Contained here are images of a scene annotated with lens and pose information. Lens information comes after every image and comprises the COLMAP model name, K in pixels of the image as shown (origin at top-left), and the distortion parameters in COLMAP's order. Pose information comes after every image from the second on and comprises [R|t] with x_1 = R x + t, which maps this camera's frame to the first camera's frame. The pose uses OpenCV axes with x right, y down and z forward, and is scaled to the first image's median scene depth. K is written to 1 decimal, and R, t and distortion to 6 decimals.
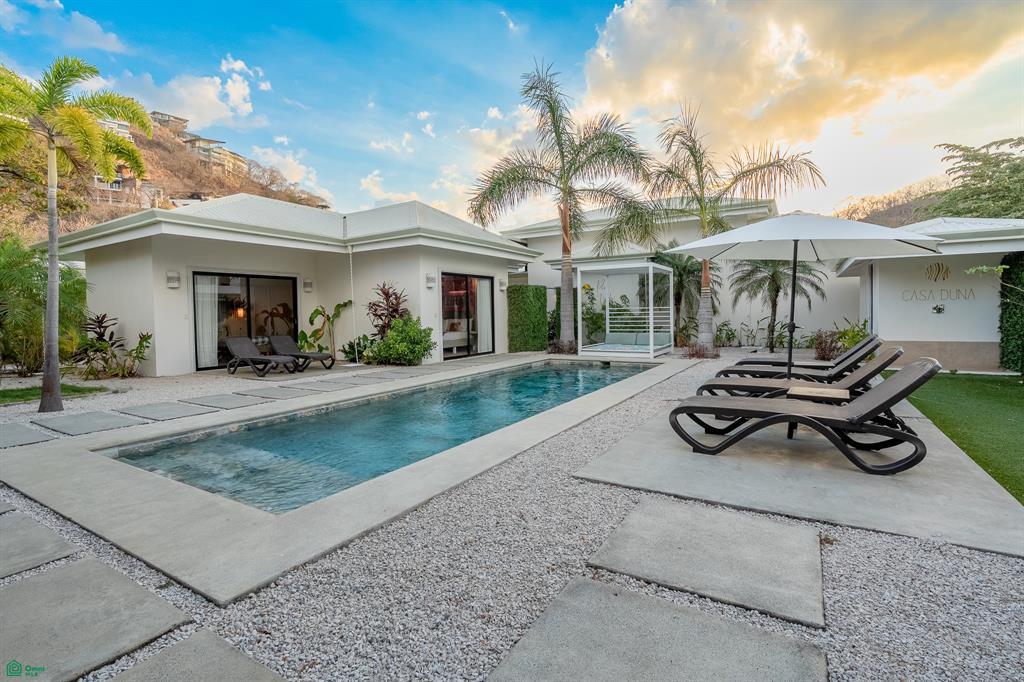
lens RADIAL K [[466.1, 0, 521.3], [0, 466.1, 334.1], [0, 0, 1]] dist [-0.007034, 0.001809]
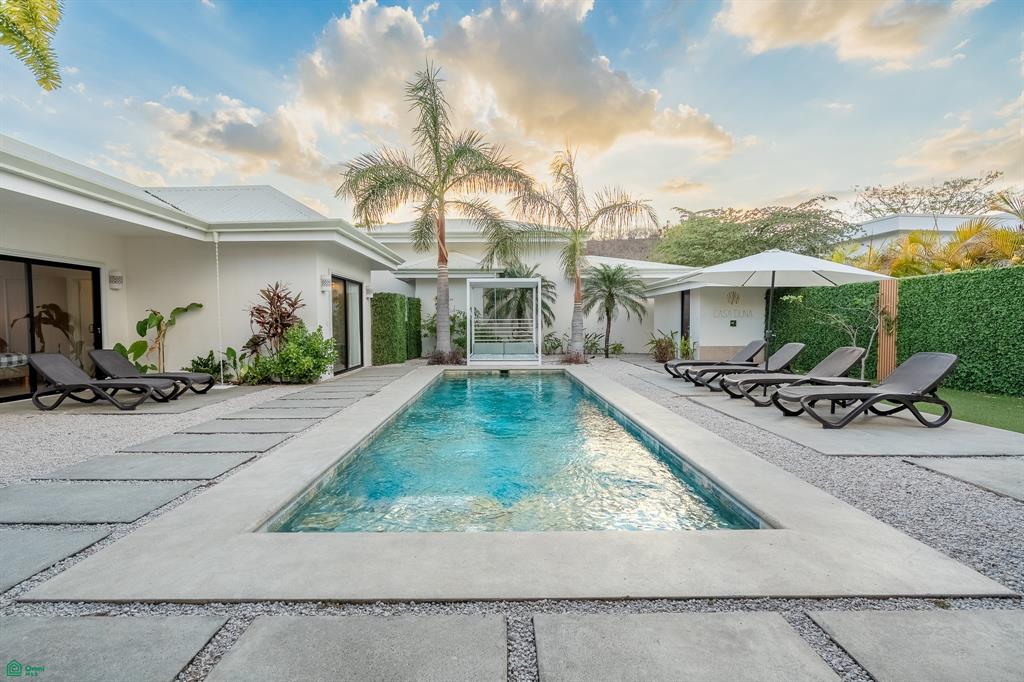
lens RADIAL K [[466.1, 0, 504.4], [0, 466.1, 334.7], [0, 0, 1]] dist [-0.007034, 0.001809]
pose [[0.860370, -0.000393, 0.509670, -0.334808], [0.013549, 0.999664, -0.022100, 0.002507], [-0.509490, 0.025920, 0.860086, 0.096290]]
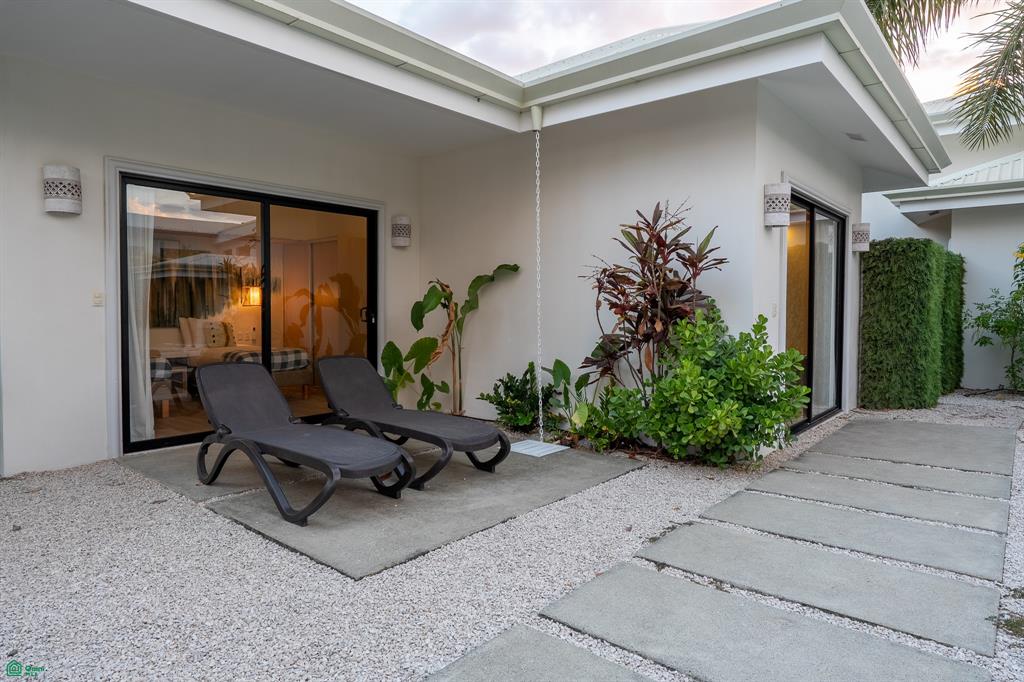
lens RADIAL K [[618.5, 0, 501.0], [0, 618.5, 338.7], [0, 0, 1]] dist [0.000053, 0.000332]
pose [[0.983766, 0.031404, -0.176685, -0.294103], [-0.030518, 0.999504, 0.007731, -0.018014], [0.176840, -0.002213, 0.984237, 0.515289]]
